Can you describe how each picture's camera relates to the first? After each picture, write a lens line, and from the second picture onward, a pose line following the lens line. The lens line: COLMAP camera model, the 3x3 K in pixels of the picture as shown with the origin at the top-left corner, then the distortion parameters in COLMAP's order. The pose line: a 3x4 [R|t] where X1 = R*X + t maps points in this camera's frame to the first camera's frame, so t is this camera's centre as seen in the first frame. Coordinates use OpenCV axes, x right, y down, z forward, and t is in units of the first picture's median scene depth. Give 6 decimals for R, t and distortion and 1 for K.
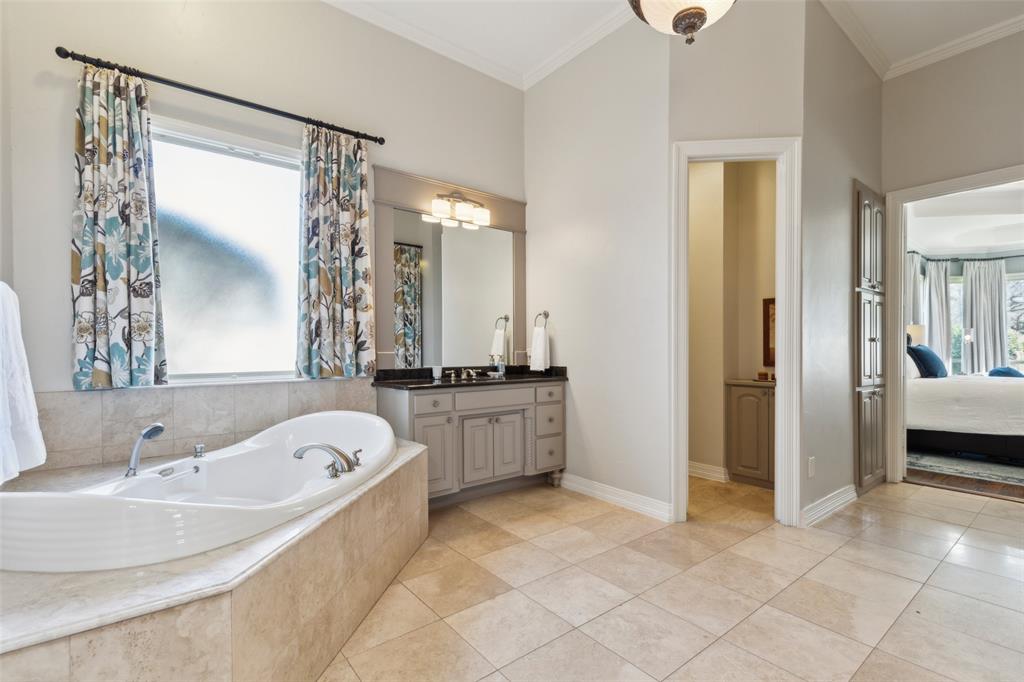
lens RADIAL K [[467.7, 0, 515.0], [0, 467.7, 345.4], [0, 0, 1]] dist [0.006215, -0.000158]
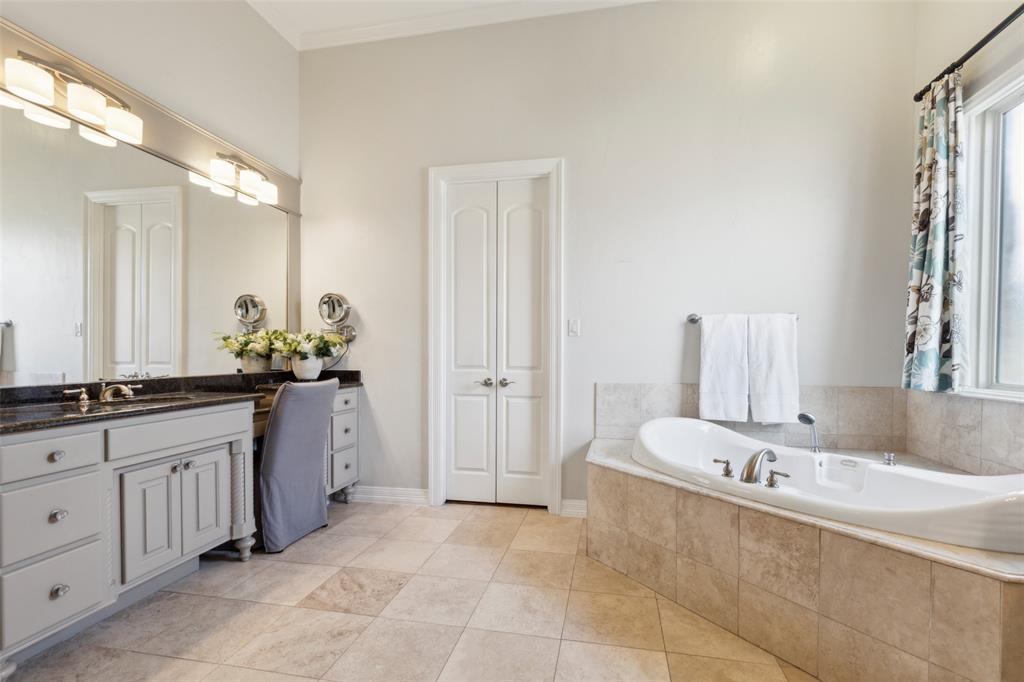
lens RADIAL K [[467.7, 0, 515.0], [0, 467.7, 345.4], [0, 0, 1]] dist [0.006215, -0.000158]
pose [[-0.764394, -0.011498, -0.644647, 0.477409], [0.004343, 0.999726, -0.022982, 0.008951], [0.644735, -0.020367, -0.764135, 1.102812]]
